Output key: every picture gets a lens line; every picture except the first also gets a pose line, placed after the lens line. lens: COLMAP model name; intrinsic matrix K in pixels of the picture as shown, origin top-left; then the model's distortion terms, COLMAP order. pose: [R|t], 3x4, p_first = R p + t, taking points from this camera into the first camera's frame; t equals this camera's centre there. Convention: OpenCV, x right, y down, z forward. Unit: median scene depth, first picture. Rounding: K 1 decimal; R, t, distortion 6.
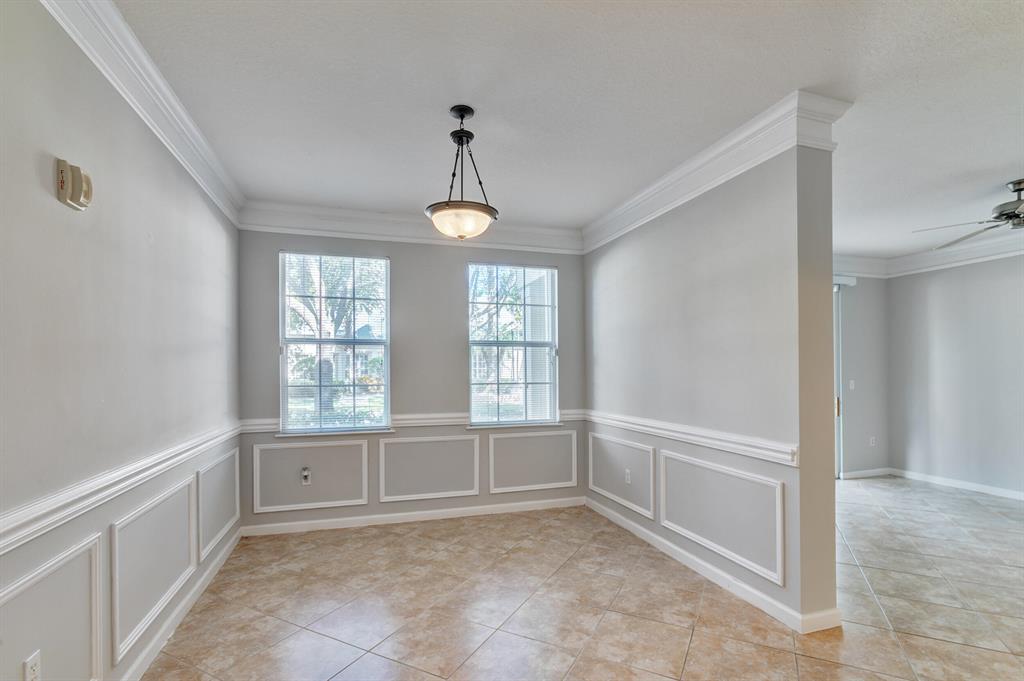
lens RADIAL K [[478.5, 0, 521.7], [0, 478.5, 369.9], [0, 0, 1]] dist [-0.011313, 0.000003]
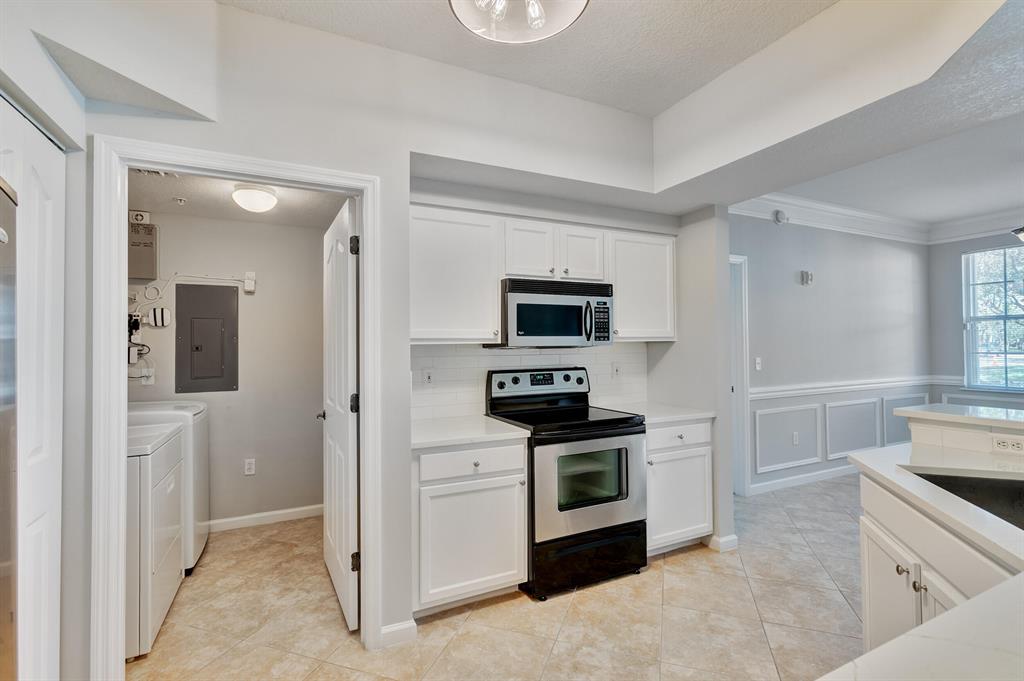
lens RADIAL K [[466.6, 0, 509.7], [0, 466.6, 341.2], [0, 0, 1]] dist [-0.000377, 0.000206]
pose [[0.131518, -0.009111, -0.991272, 0.656144], [0.011444, 0.999905, -0.007672, -0.003558], [0.991248, -0.010336, 0.131610, -0.470360]]
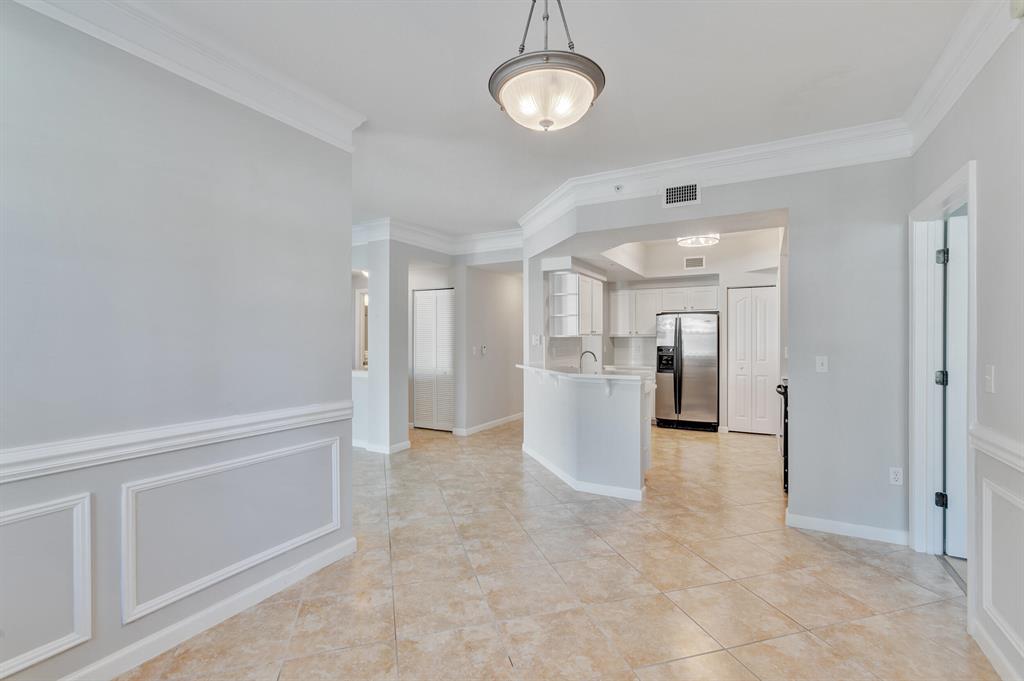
lens RADIAL K [[466.6, 0, 509.7], [0, 466.6, 341.2], [0, 0, 1]] dist [-0.000377, 0.000206]
pose [[-0.679144, 0.001395, 0.734004, -0.350147], [0.001531, 0.999999, -0.000484, 0.008257], [-0.734004, 0.000795, -0.679145, 0.944232]]
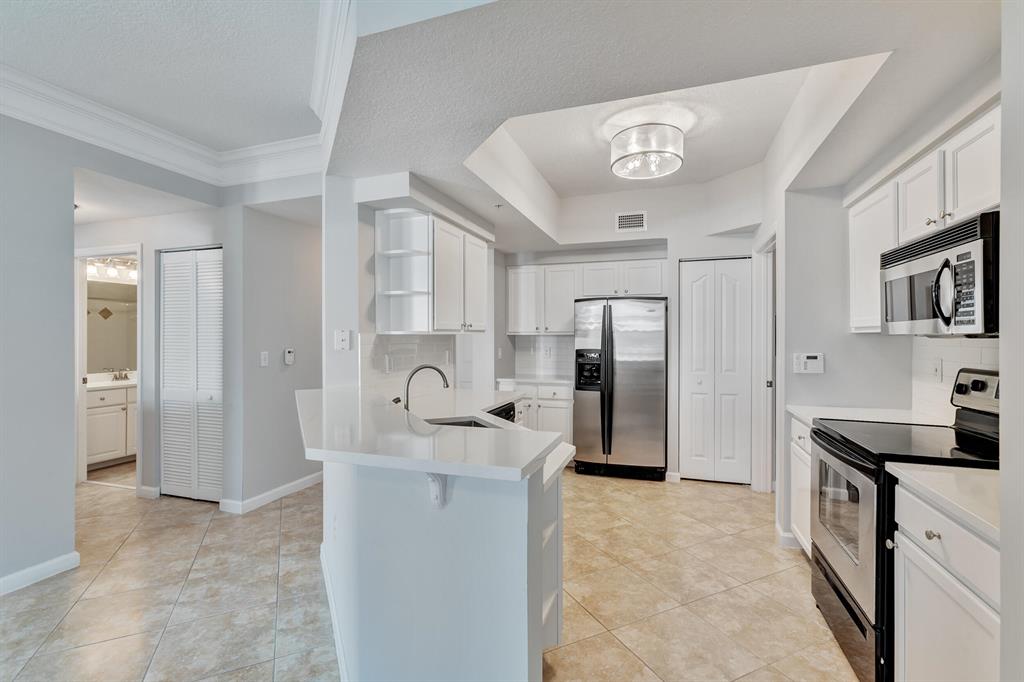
lens RADIAL K [[466.6, 0, 509.7], [0, 466.6, 341.7], [0, 0, 1]] dist [-0.000377, 0.000206]
pose [[-0.791097, -0.000450, 0.611691, -0.008752], [0.001848, 0.999993, 0.003125, 0.004473], [-0.611688, 0.003603, -0.791091, 0.346815]]
